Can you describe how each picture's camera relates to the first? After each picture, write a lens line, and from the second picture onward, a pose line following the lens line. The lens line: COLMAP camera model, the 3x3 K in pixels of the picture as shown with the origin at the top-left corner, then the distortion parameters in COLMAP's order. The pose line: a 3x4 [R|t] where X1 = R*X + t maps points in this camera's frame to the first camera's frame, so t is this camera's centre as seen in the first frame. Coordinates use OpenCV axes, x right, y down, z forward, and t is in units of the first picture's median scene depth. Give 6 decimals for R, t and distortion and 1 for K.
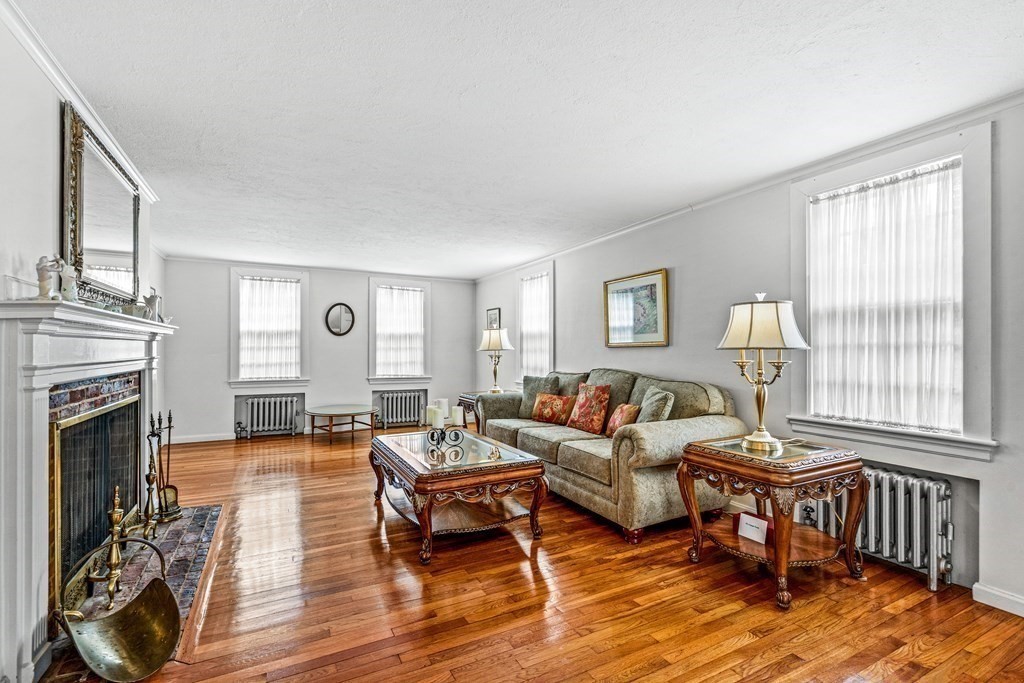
lens RADIAL K [[467.1, 0, 509.3], [0, 467.1, 342.6], [0, 0, 1]] dist [-0.007848, 0.002487]
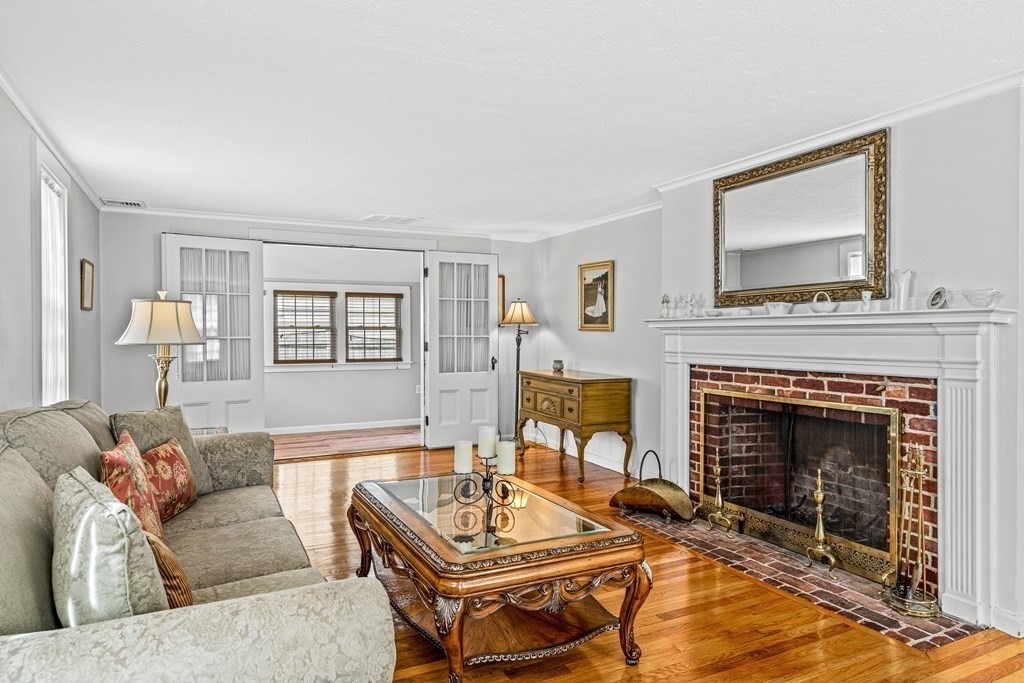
lens RADIAL K [[631.3, 0, 509.0], [0, 631.3, 341.3], [0, 0, 1]] dist [0.020775, -0.000396]
pose [[-0.999850, 0.002002, 0.017182, -0.108074], [0.002005, 0.999998, 0.000116, 0.001794], [-0.017182, 0.000151, -0.999852, 1.086237]]
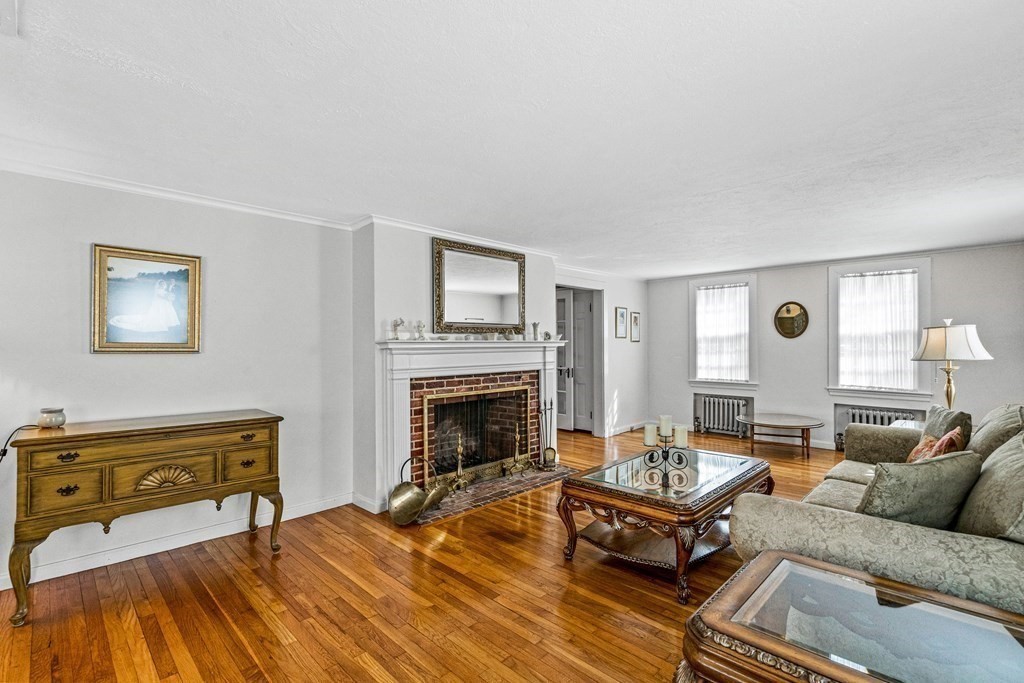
lens RADIAL K [[467.1, 0, 519.2], [0, 467.1, 348.9], [0, 0, 1]] dist [-0.007848, 0.002487]
pose [[0.313781, 0.005207, -0.949481, 0.384597], [0.019770, 0.999732, 0.012017, -0.018205], [0.949289, -0.022542, 0.313594, 0.253298]]
